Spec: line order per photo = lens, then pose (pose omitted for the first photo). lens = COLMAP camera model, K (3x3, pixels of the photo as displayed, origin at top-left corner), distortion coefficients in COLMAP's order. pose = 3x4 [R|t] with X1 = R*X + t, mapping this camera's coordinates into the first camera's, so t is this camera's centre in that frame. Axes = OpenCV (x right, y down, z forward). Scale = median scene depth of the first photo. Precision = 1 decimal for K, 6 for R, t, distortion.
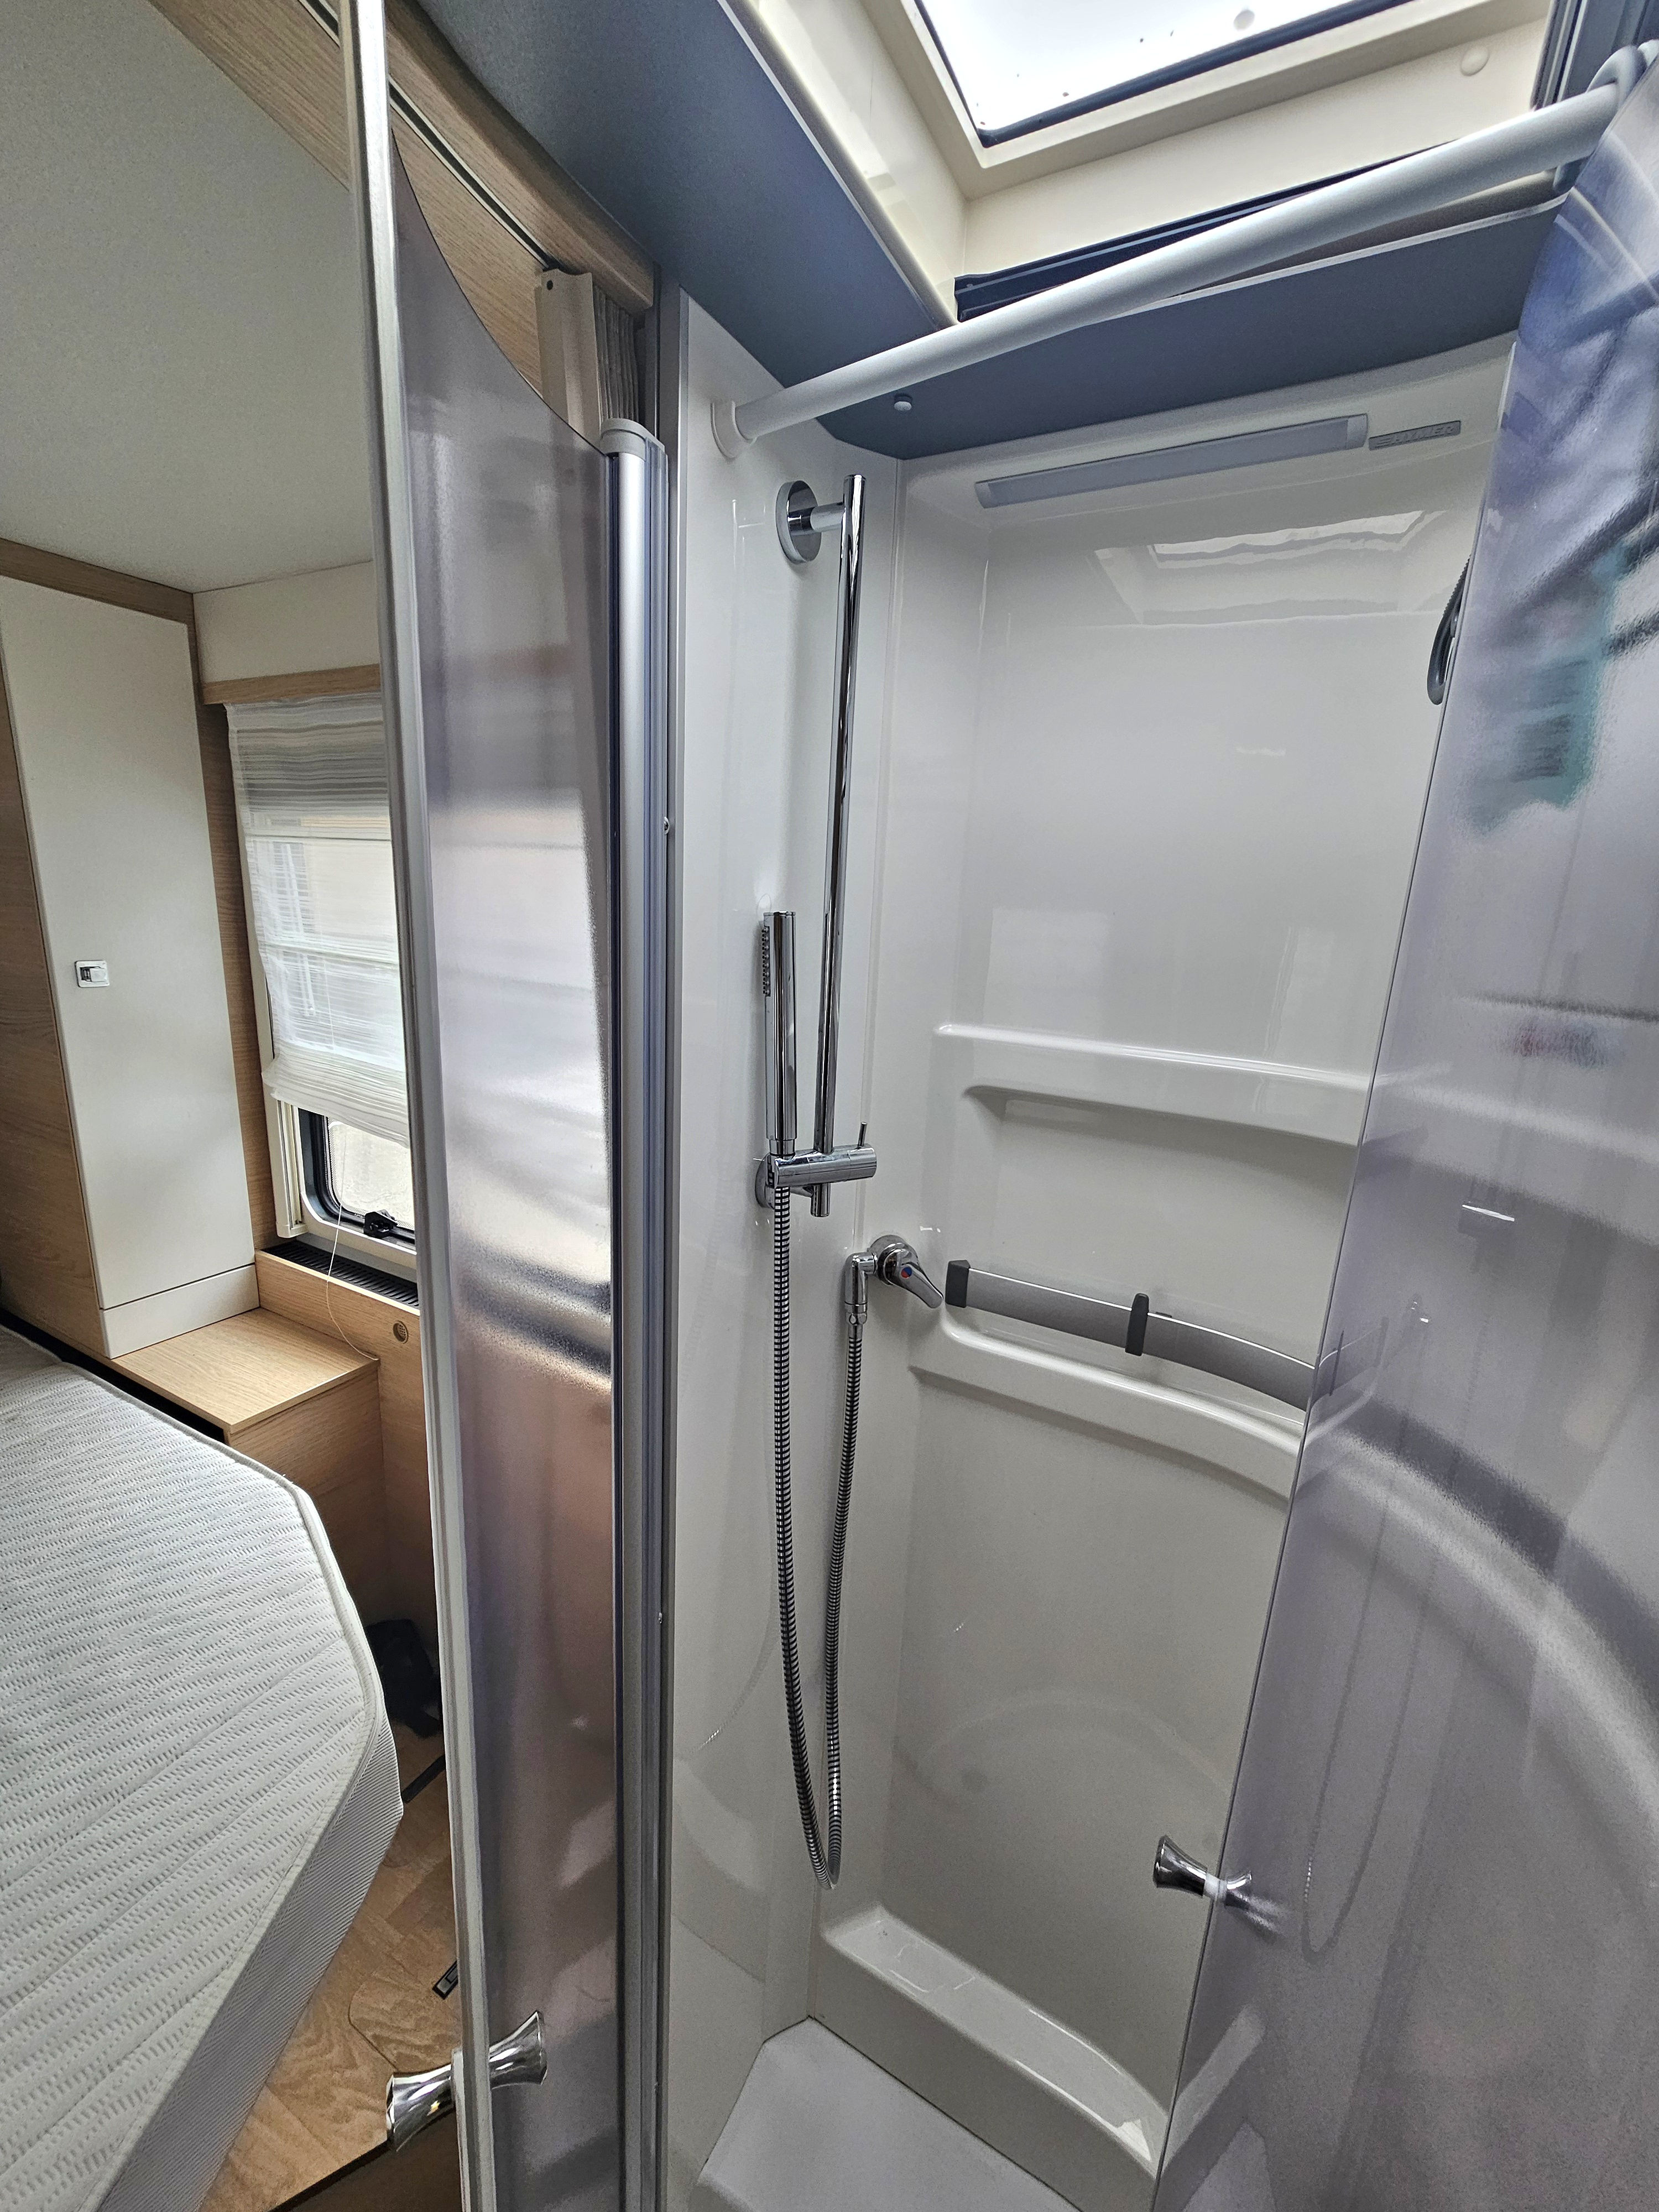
lens RADIAL K [[892.6, 0, 828.9], [0, 892.6, 1111.5], [0, 0, 1]] dist [-0.007366, 0.001443]
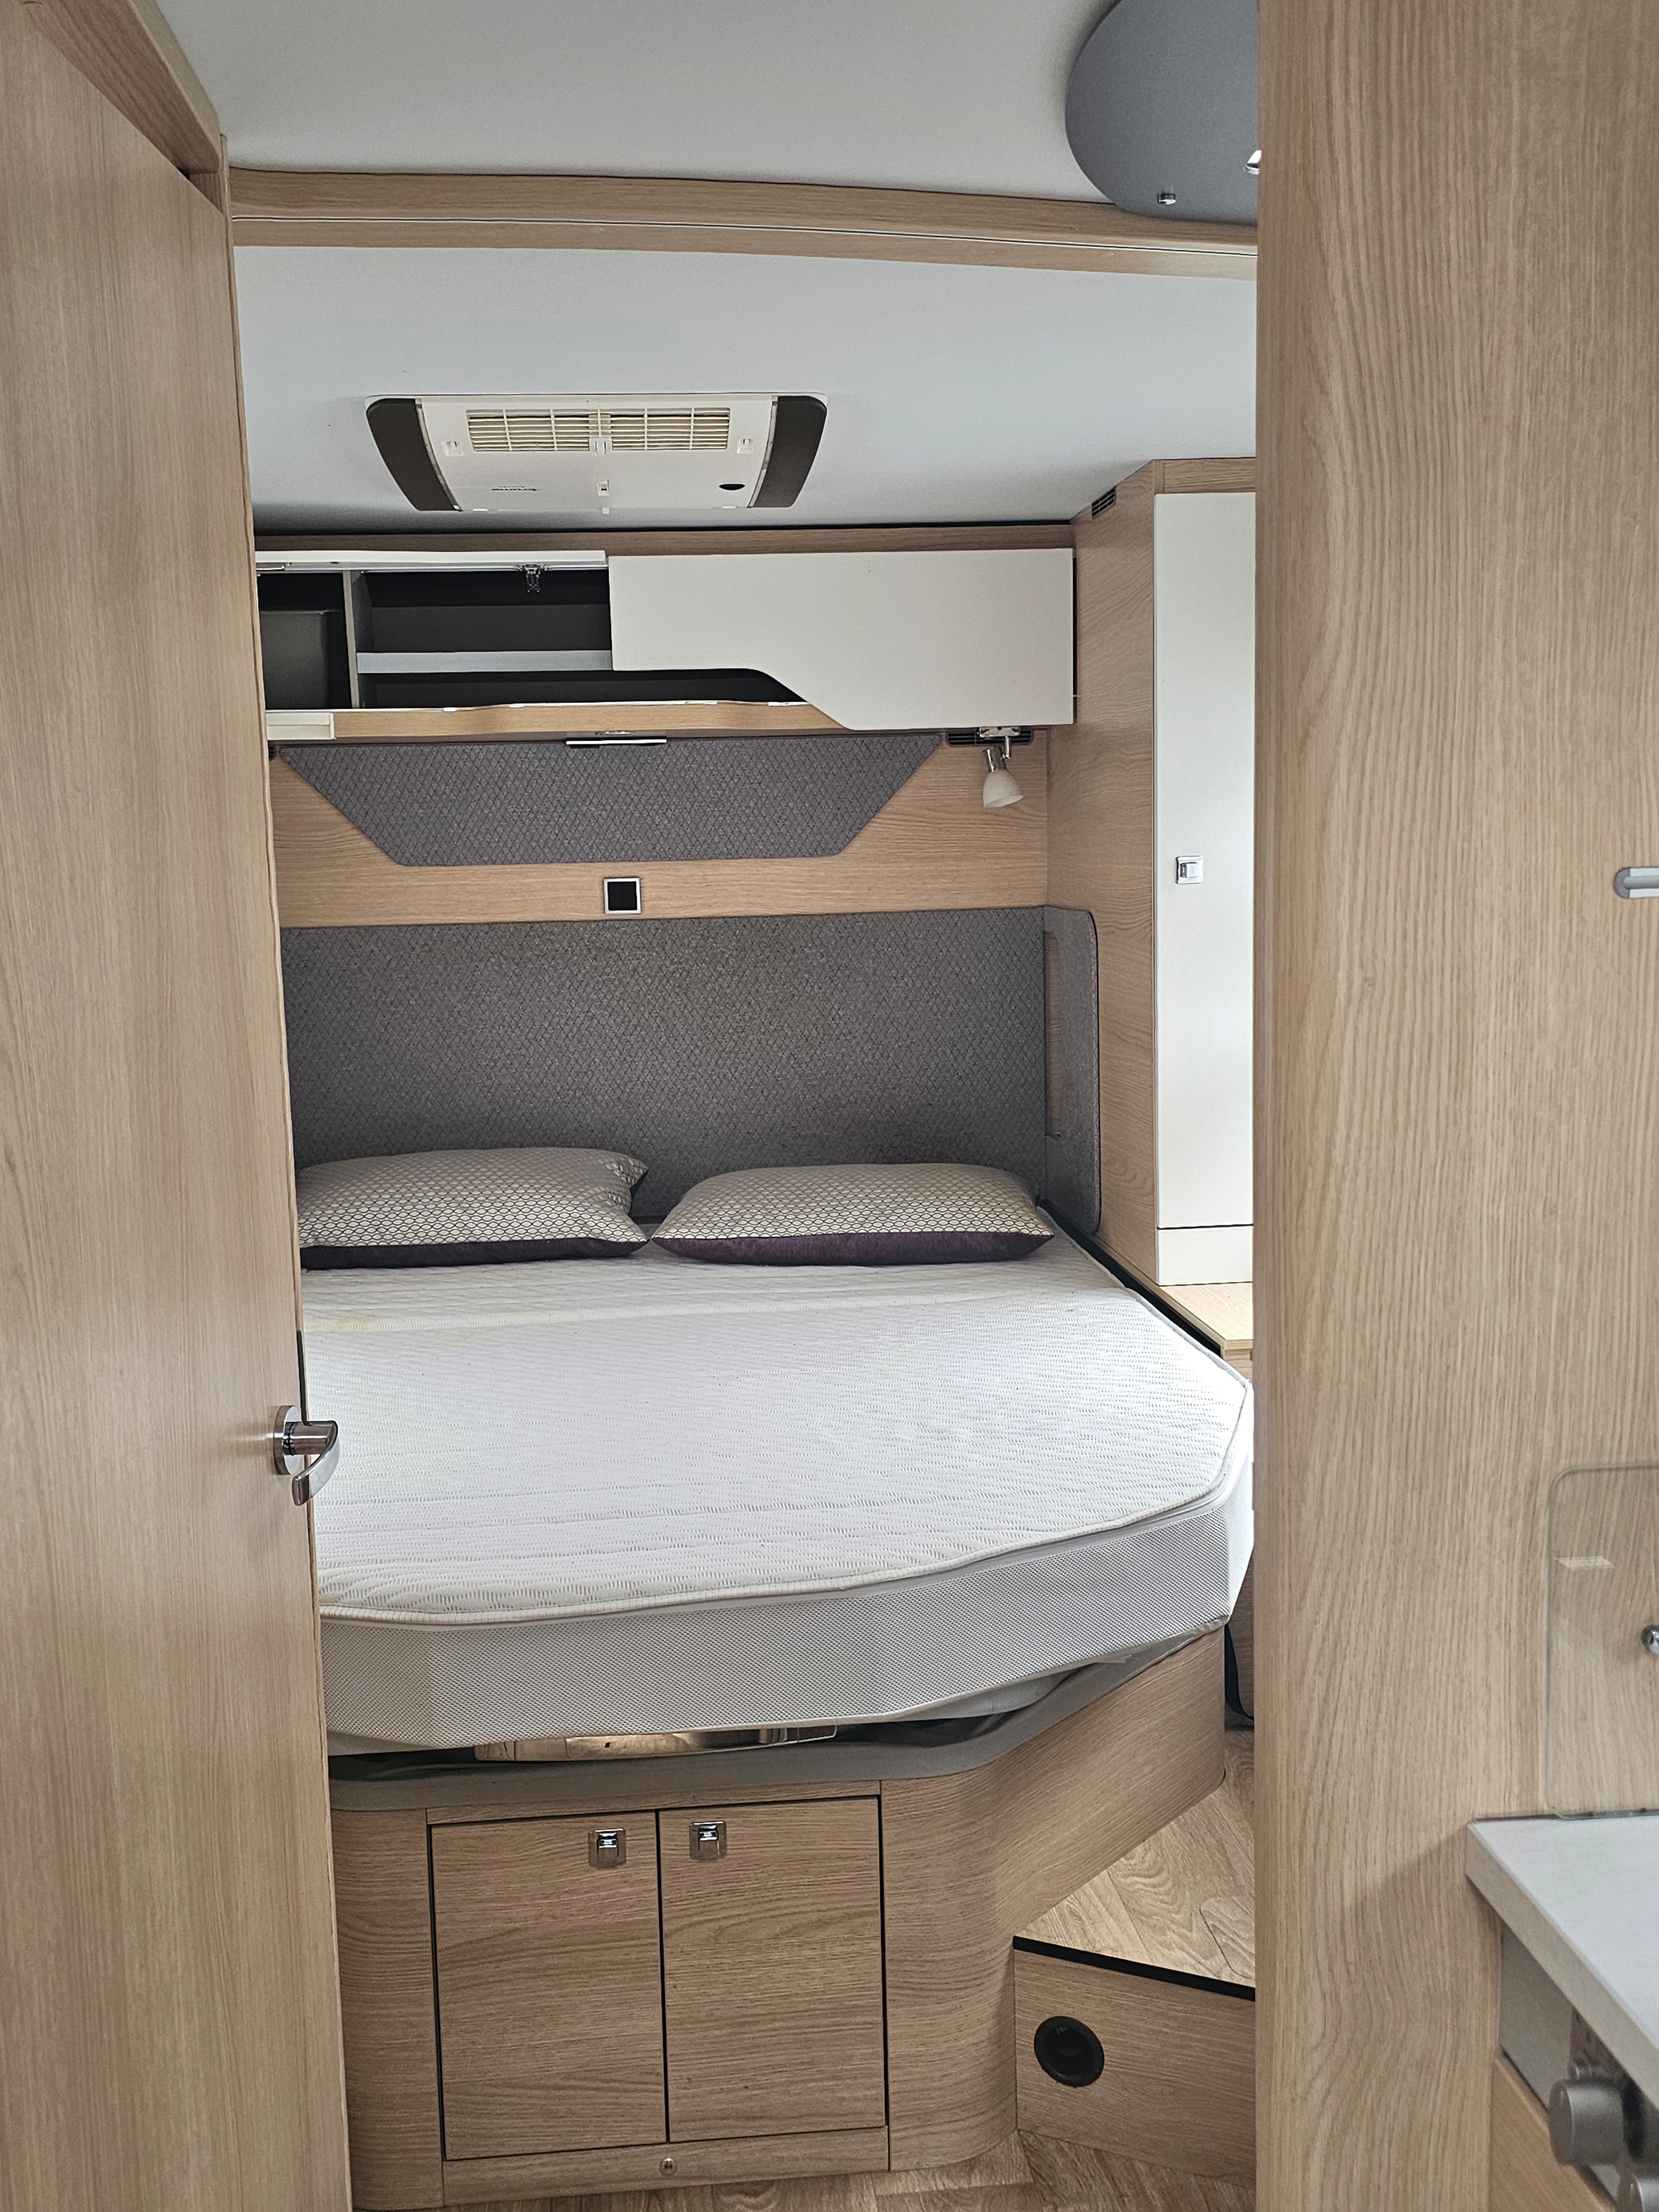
lens RADIAL K [[1914.1, 0, 836.8], [0, 1914.1, 1103.9], [0, 0, 1]] dist [0.051360, -0.034276]
pose [[0.560748, 0.053836, -0.826234, 0.978866], [-0.136597, 0.990226, -0.028184, 0.293077], [0.816641, 0.128665, 0.562621, -0.642818]]
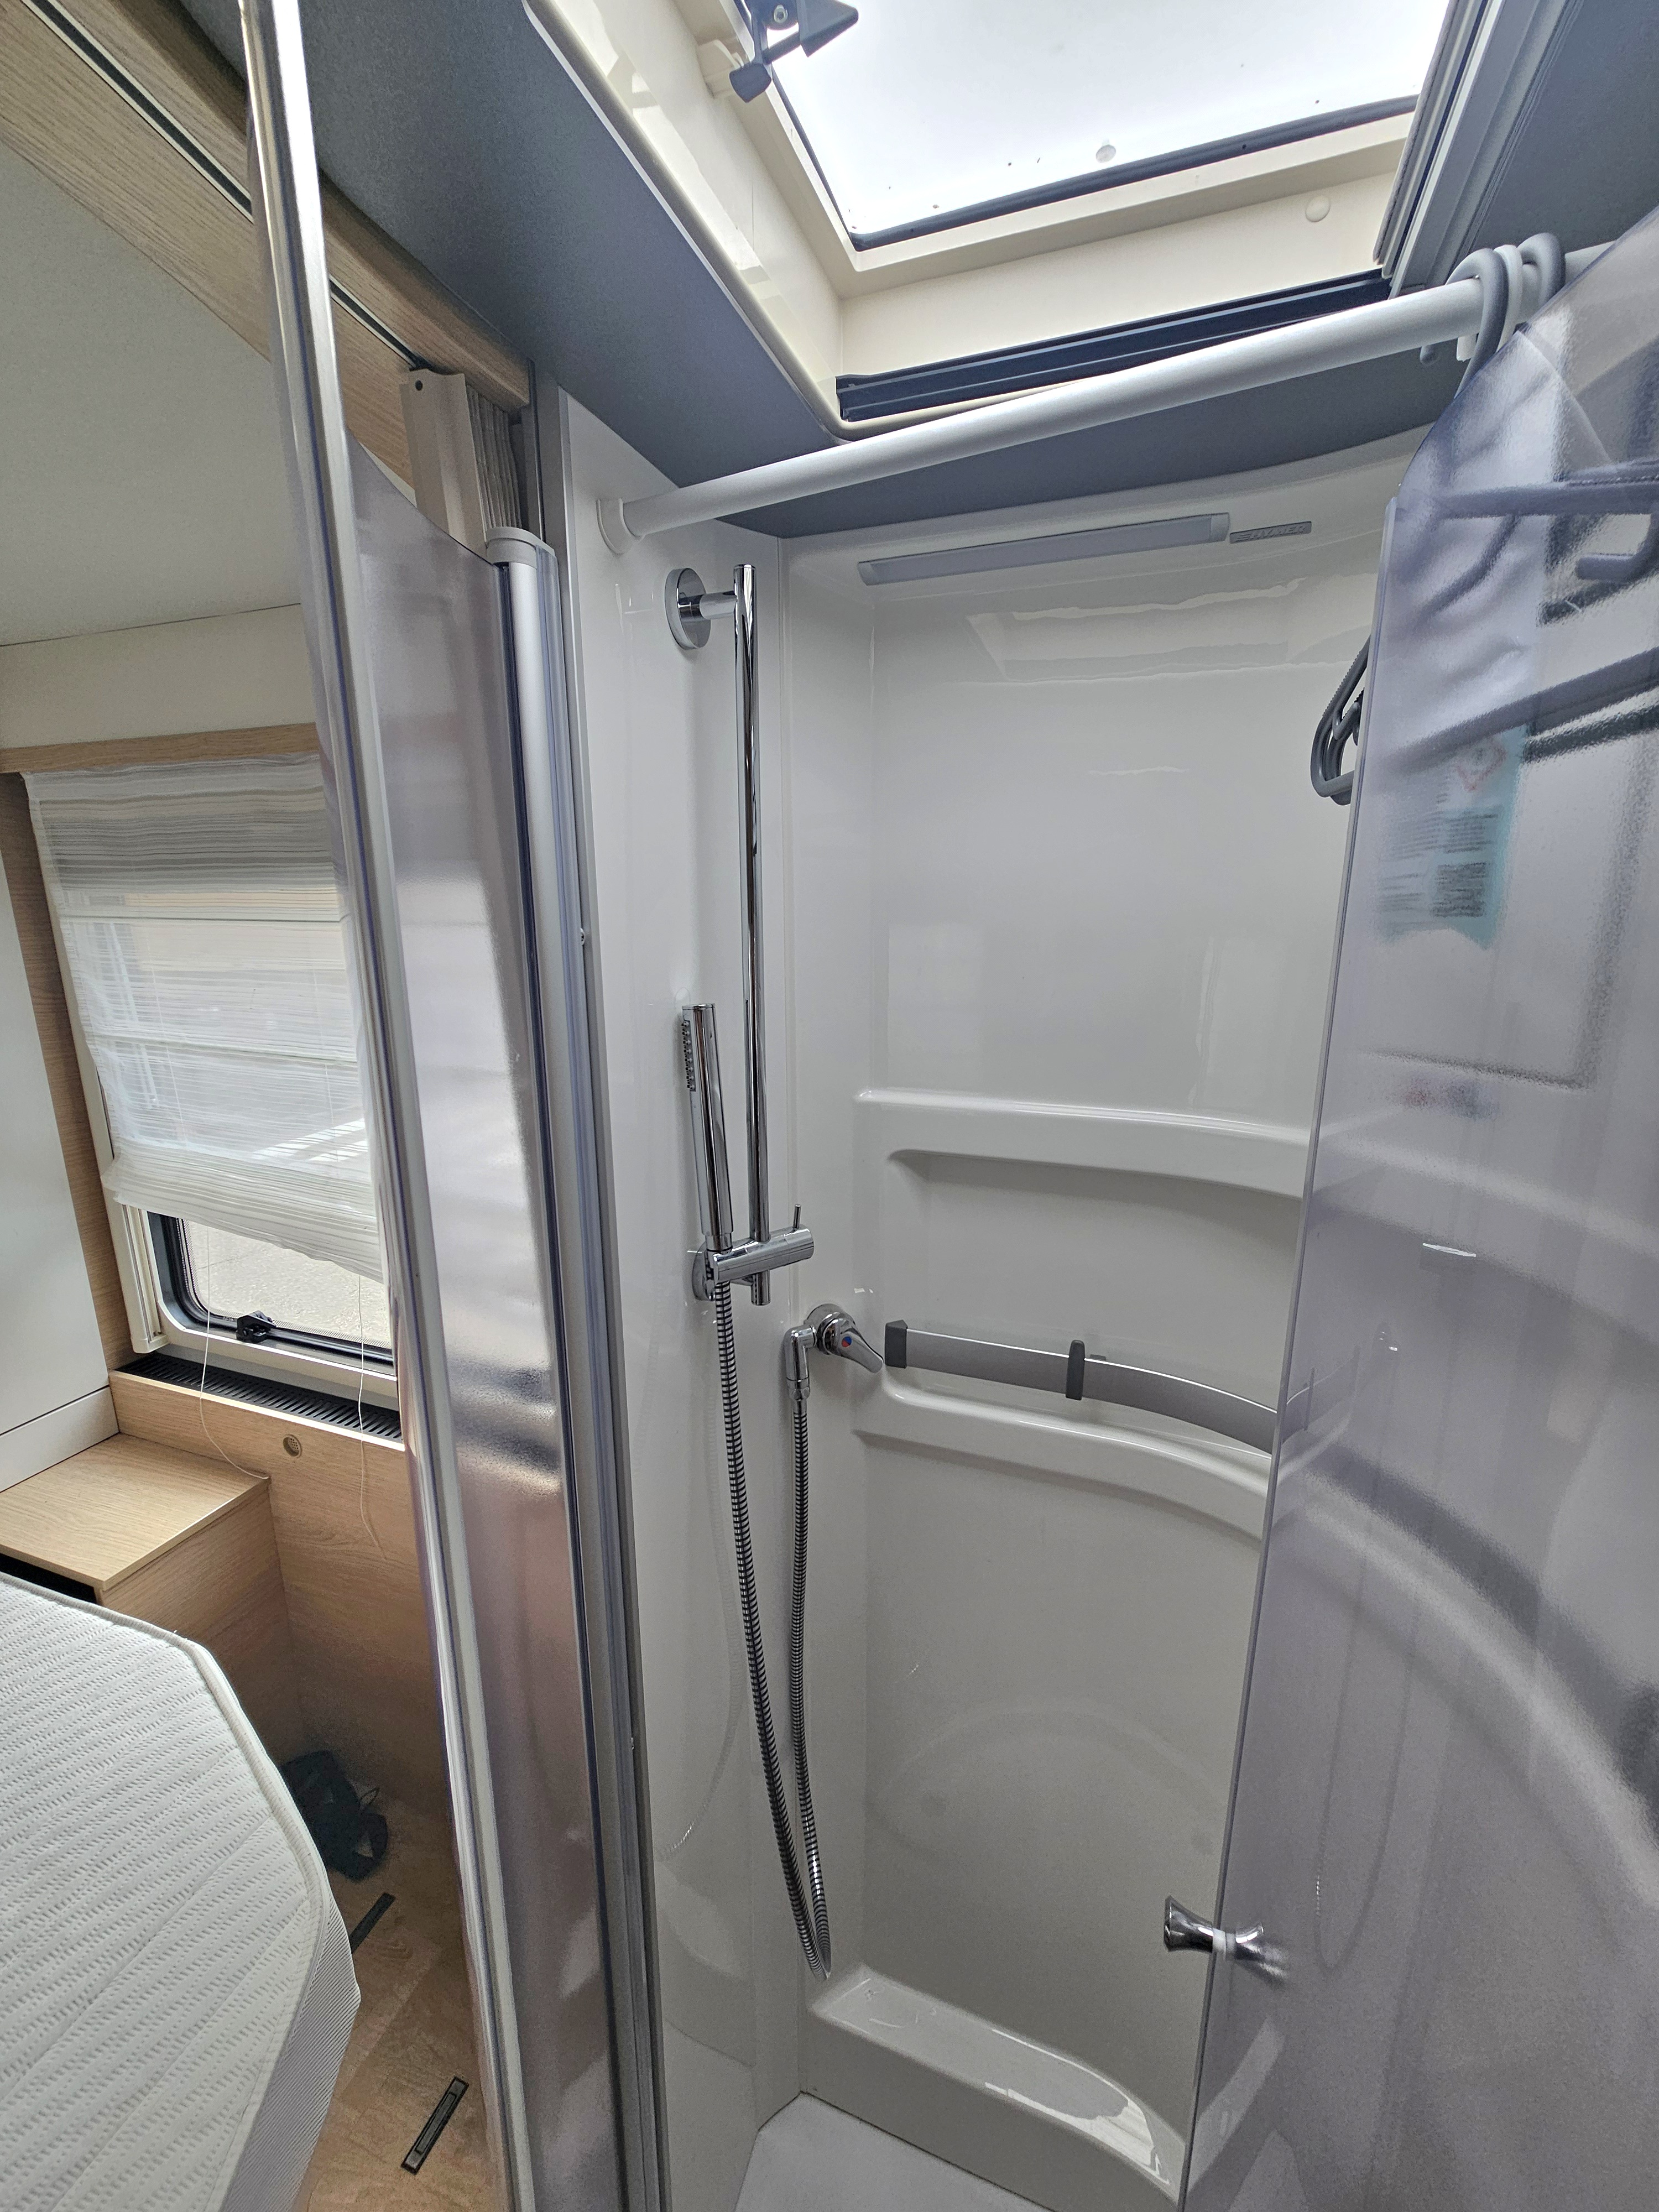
lens RADIAL K [[892.6, 0, 829.1], [0, 892.6, 1111.6], [0, 0, 1]] dist [-0.007366, 0.001443]
pose [[0.986947, -0.084764, 0.136935, -0.045009], [0.085562, 0.996333, 0.000055, -0.074094], [-0.136437, 0.011662, 0.990580, 0.014505]]
